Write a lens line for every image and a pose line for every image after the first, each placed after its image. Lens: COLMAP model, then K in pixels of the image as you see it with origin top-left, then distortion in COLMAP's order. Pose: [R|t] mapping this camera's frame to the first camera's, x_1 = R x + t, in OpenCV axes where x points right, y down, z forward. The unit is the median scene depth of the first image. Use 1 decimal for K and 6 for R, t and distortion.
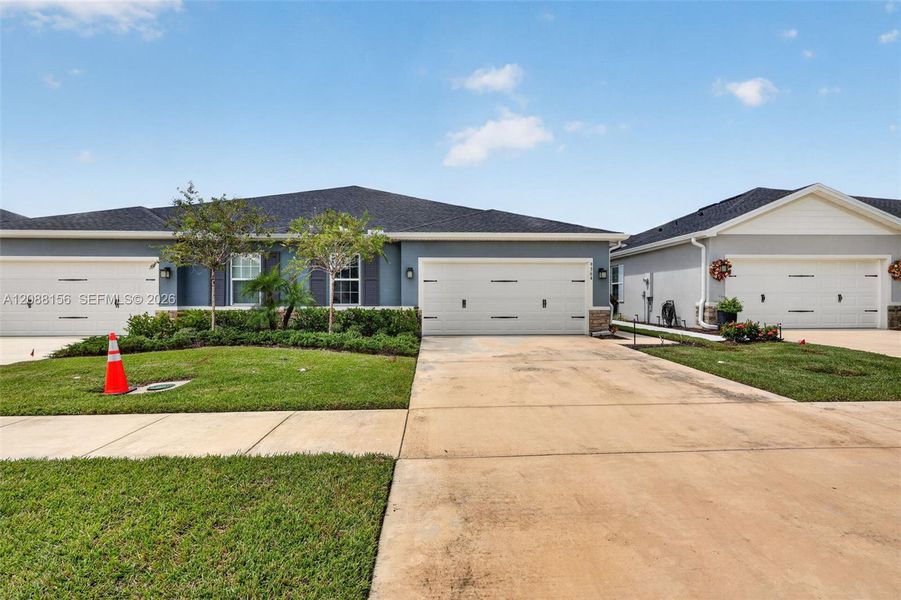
lens RADIAL K [[423.0, 0, 453.6], [0, 423.0, 301.3], [0, 0, 1]] dist [-0.002005, 0.001681]
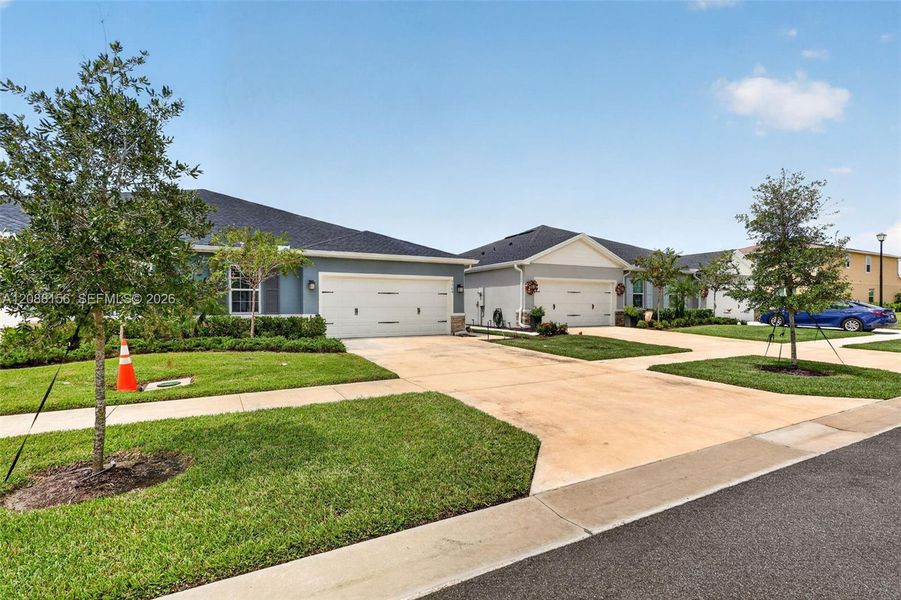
lens RADIAL K [[423.0, 0, 454.3], [0, 423.0, 317.7], [0, 0, 1]] dist [-0.002005, 0.001681]
pose [[0.899148, -0.011640, 0.437490, -0.252129], [0.002706, 0.999775, 0.021037, -0.001242], [-0.437637, -0.017731, 0.898977, -0.200483]]
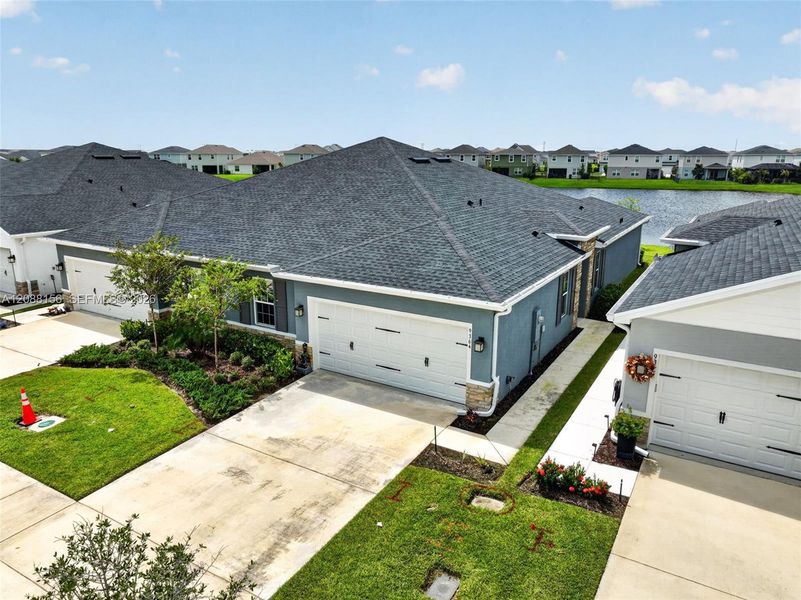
lens RADIAL K [[574.0, 0, 400.3], [0, 574.0, 305.7], [0, 0, 1]] dist [-0.002416, 0.012764]
pose [[0.829364, 0.150214, -0.538137, 0.803920], [-0.006412, 0.965675, 0.259673, -0.421889], [0.558672, -0.211913, 0.801860, 0.043321]]
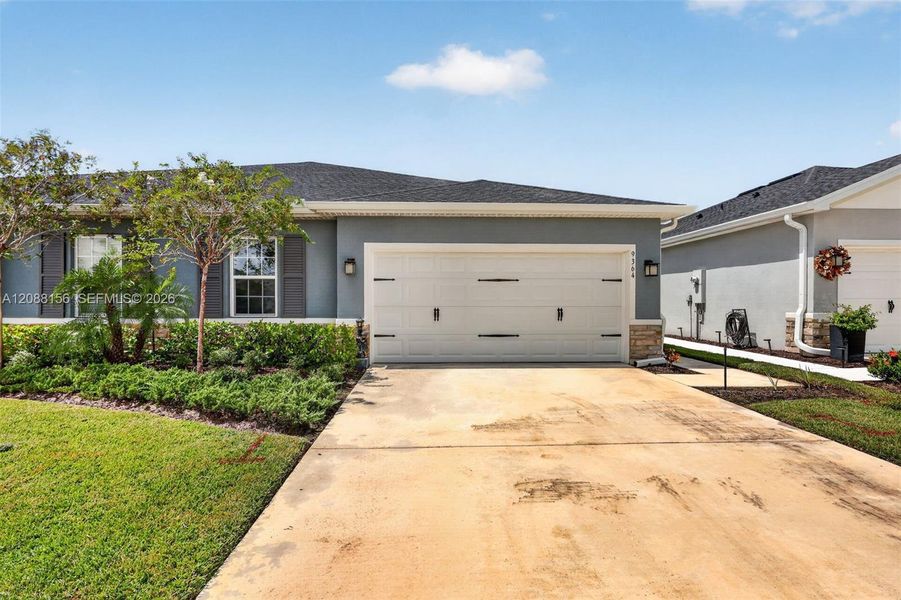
lens RADIAL K [[423.0, 0, 448.5], [0, 423.0, 305.7], [0, 0, 1]] dist [-0.002005, 0.001681]
pose [[0.999995, 0.001860, -0.002679, 0.045287], [-0.001847, 0.999987, 0.004655, -0.011007], [0.002688, -0.004650, 0.999986, 0.353203]]
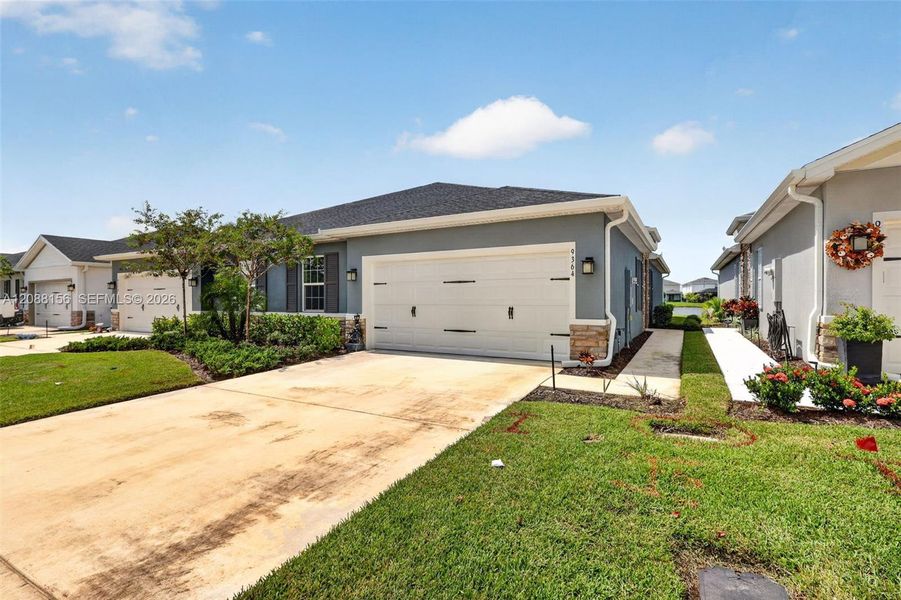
lens RADIAL K [[423.0, 0, 450.0], [0, 423.0, 302.3], [0, 0, 1]] dist [-0.002005, 0.001681]
pose [[0.846540, 0.002319, -0.532320, 0.505859], [-0.000556, 0.999994, 0.003473, -0.014381], [0.532325, -0.002644, 0.846536, 0.370459]]
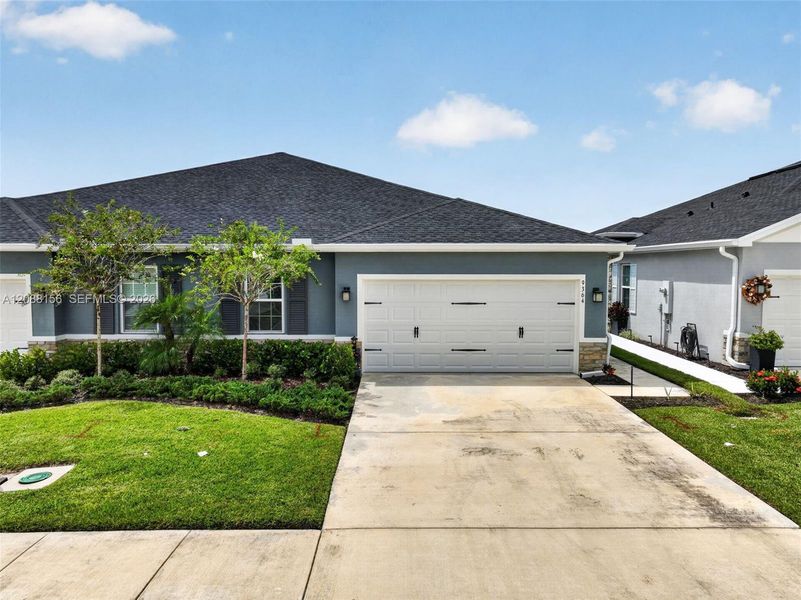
lens RADIAL K [[574.0, 0, 402.6], [0, 574.0, 296.9], [0, 0, 1]] dist [-0.002416, 0.012764]
pose [[0.999235, 0.006081, -0.038622, 0.039820], [-0.004248, 0.998869, 0.047365, -0.109582], [0.038866, -0.047165, 0.998131, -0.048670]]
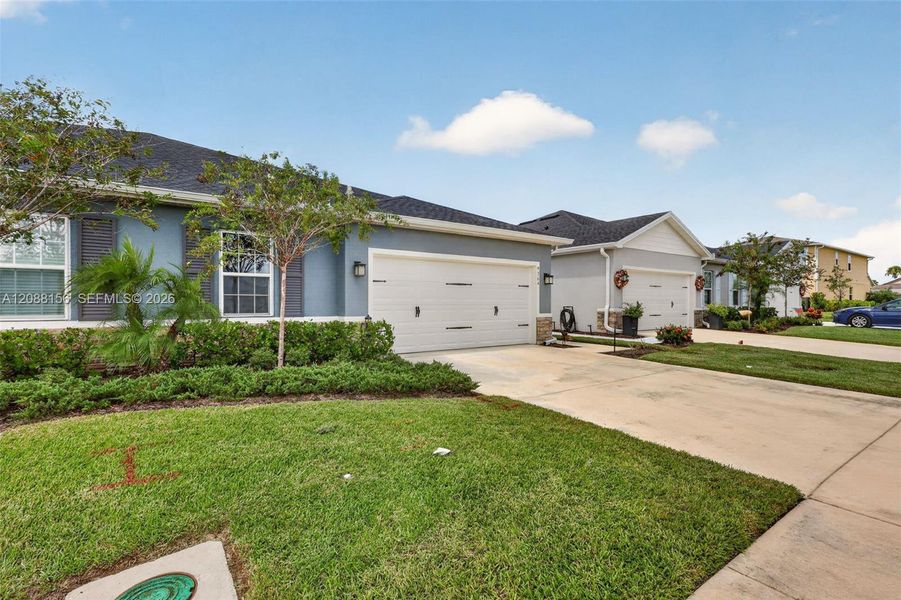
lens RADIAL K [[423.0, 0, 453.2], [0, 423.0, 305.5], [0, 0, 1]] dist [-0.002005, 0.001681]
pose [[0.835249, -0.001339, 0.549870, -0.348581], [0.001148, 0.999999, 0.000691, -0.006073], [-0.549870, 0.000054, 0.835250, 0.320225]]
